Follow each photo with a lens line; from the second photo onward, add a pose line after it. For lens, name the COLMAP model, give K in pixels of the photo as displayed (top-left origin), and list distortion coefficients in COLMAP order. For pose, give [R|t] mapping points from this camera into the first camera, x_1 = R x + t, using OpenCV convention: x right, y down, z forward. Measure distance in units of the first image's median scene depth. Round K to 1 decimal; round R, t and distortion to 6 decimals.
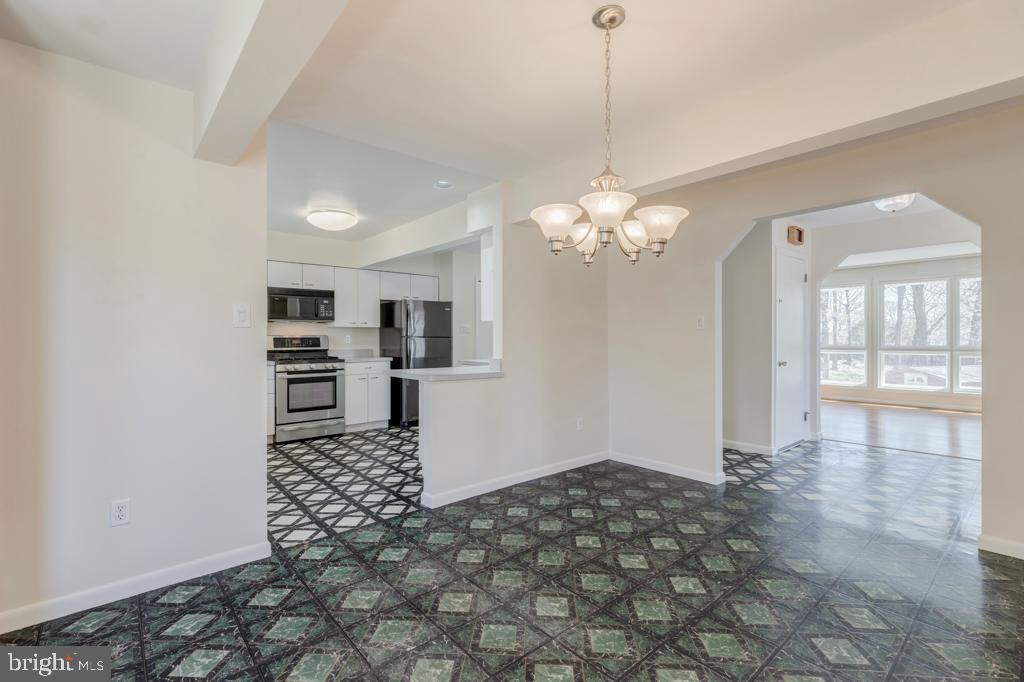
lens RADIAL K [[459.4, 0, 512.1], [0, 459.4, 338.4], [0, 0, 1]] dist [0.006535, -0.000769]
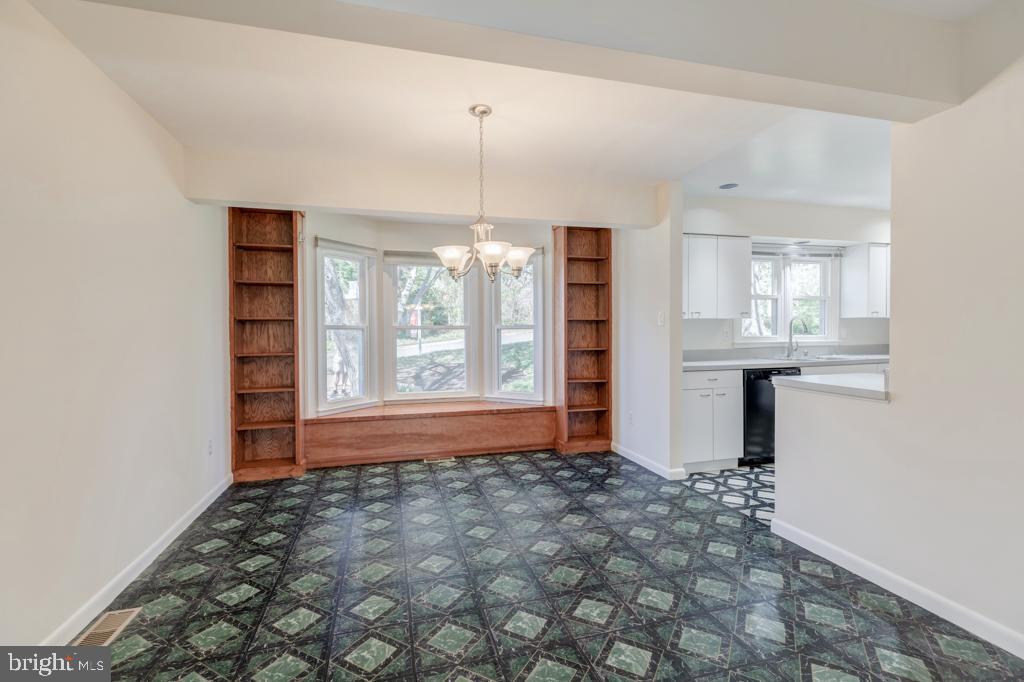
lens RADIAL K [[459.4, 0, 514.1], [0, 459.4, 338.0], [0, 0, 1]] dist [0.006535, -0.000769]
pose [[-0.425498, 0.019971, -0.904739, 0.468829], [0.007321, 0.999800, 0.018626, -0.006396], [0.904930, 0.001301, -0.425559, 0.545259]]
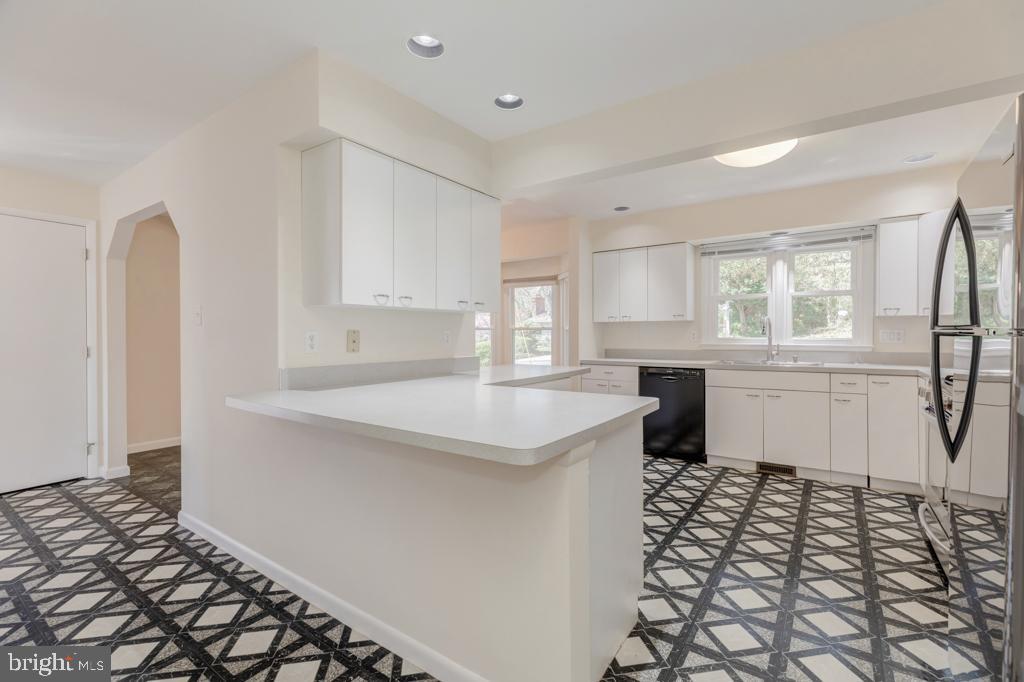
lens RADIAL K [[457.4, 0, 513.4], [0, 457.4, 335.4], [0, 0, 1]] dist [0.007607, -0.000500]
pose [[-0.969564, 0.006876, -0.244743, 0.073854], [0.004672, 0.999943, 0.009585, -0.005083], [0.244795, 0.008150, -0.969541, 1.297710]]
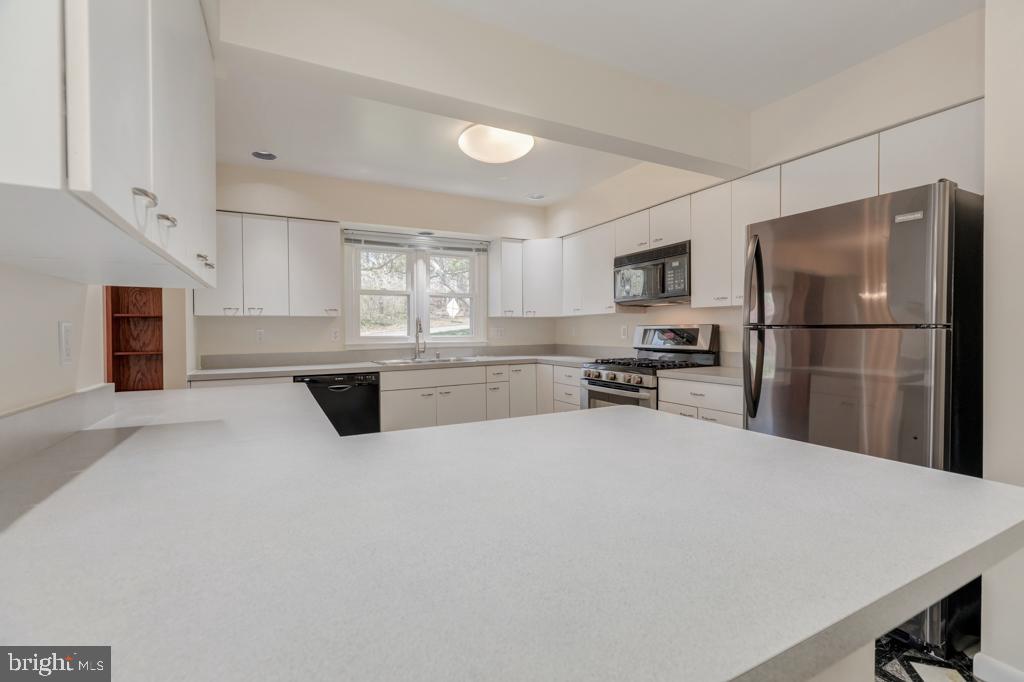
lens RADIAL K [[459.4, 0, 514.6], [0, 459.4, 336.0], [0, 0, 1]] dist [0.006535, -0.000769]
pose [[-0.221519, 0.017061, -0.975007, 0.187844], [0.004221, 0.999854, 0.016537, -0.003226], [0.975147, -0.000453, -0.221559, 0.984554]]
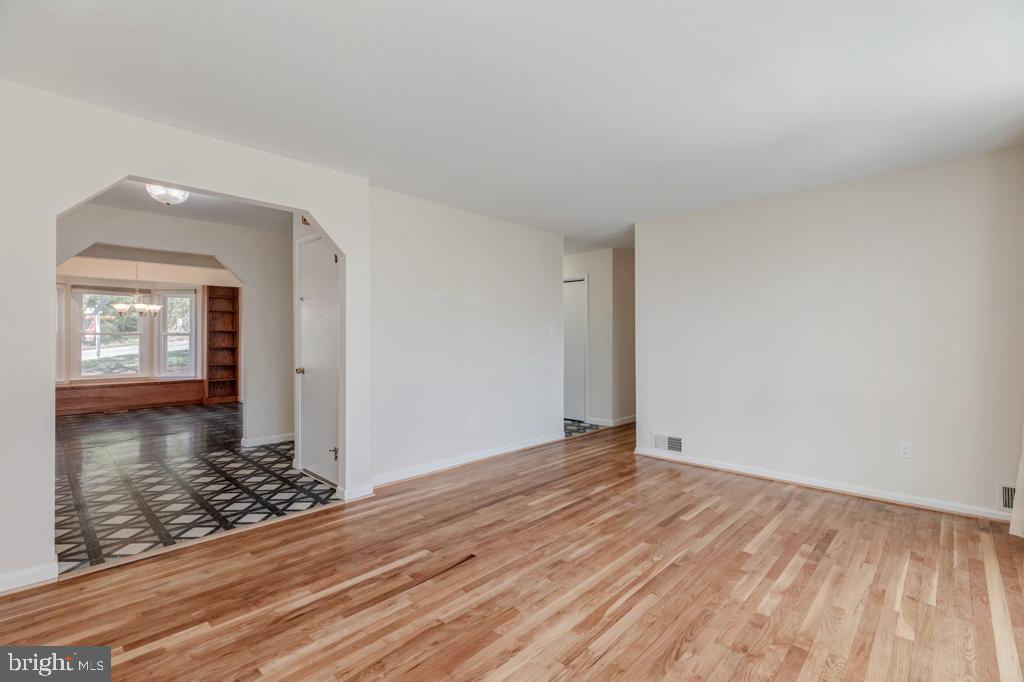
lens RADIAL K [[459.4, 0, 513.0], [0, 459.4, 339.5], [0, 0, 1]] dist [0.006535, -0.000769]
pose [[0.093277, 0.007428, -0.995612, 1.292124], [-0.004649, 0.999965, 0.007025, -0.010180], [0.995629, 0.003973, 0.093309, 1.143009]]
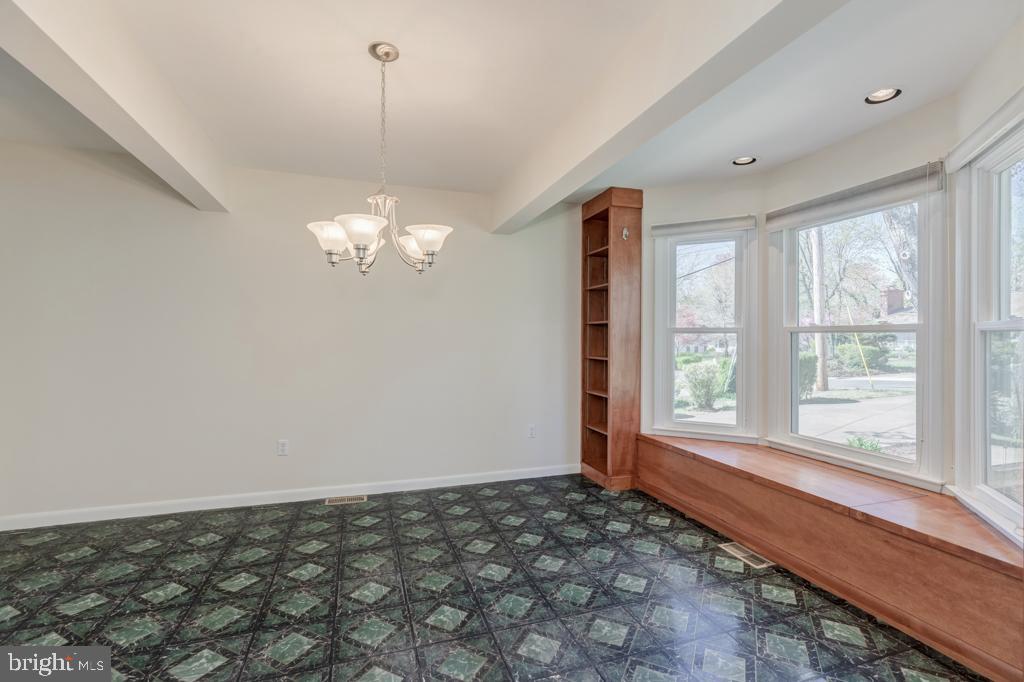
lens RADIAL K [[459.4, 0, 514.3], [0, 459.4, 337.9], [0, 0, 1]] dist [0.006535, -0.000769]
pose [[-0.926402, 0.002939, 0.376525, -0.160206], [0.003095, 0.999995, -0.000190, -0.002605], [-0.376524, 0.000989, -0.926406, 0.612232]]
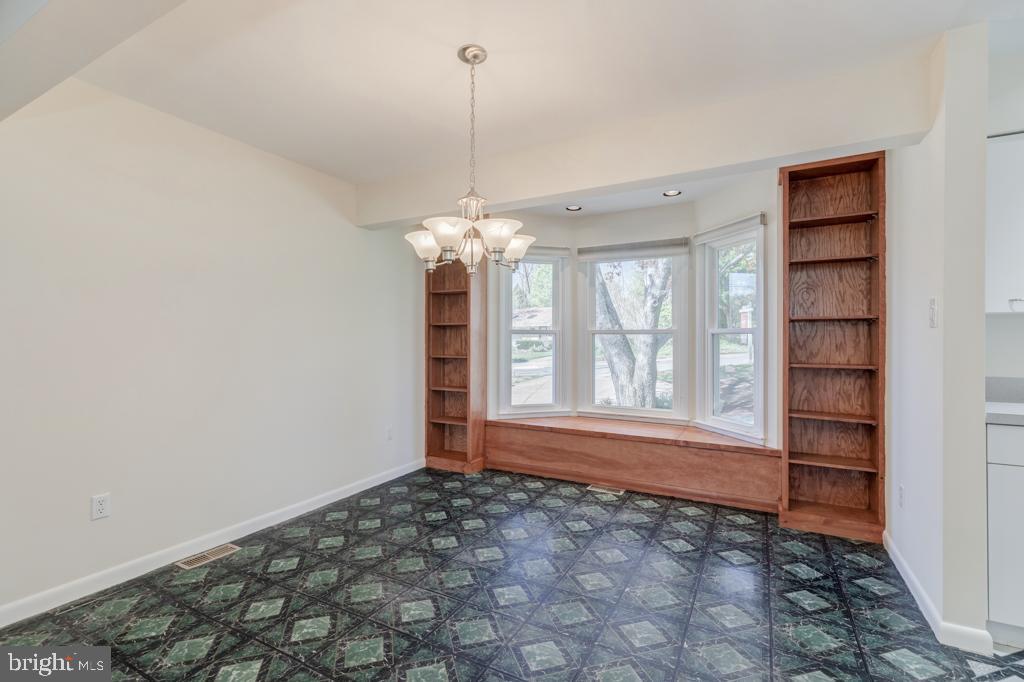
lens RADIAL K [[459.4, 0, 513.8], [0, 459.4, 335.5], [0, 0, 1]] dist [0.006535, -0.000769]
pose [[-0.934666, 0.003228, -0.355513, 0.164835], [0.004274, 0.999989, -0.002157, -0.004374], [0.355502, -0.003536, -0.934669, 0.667789]]
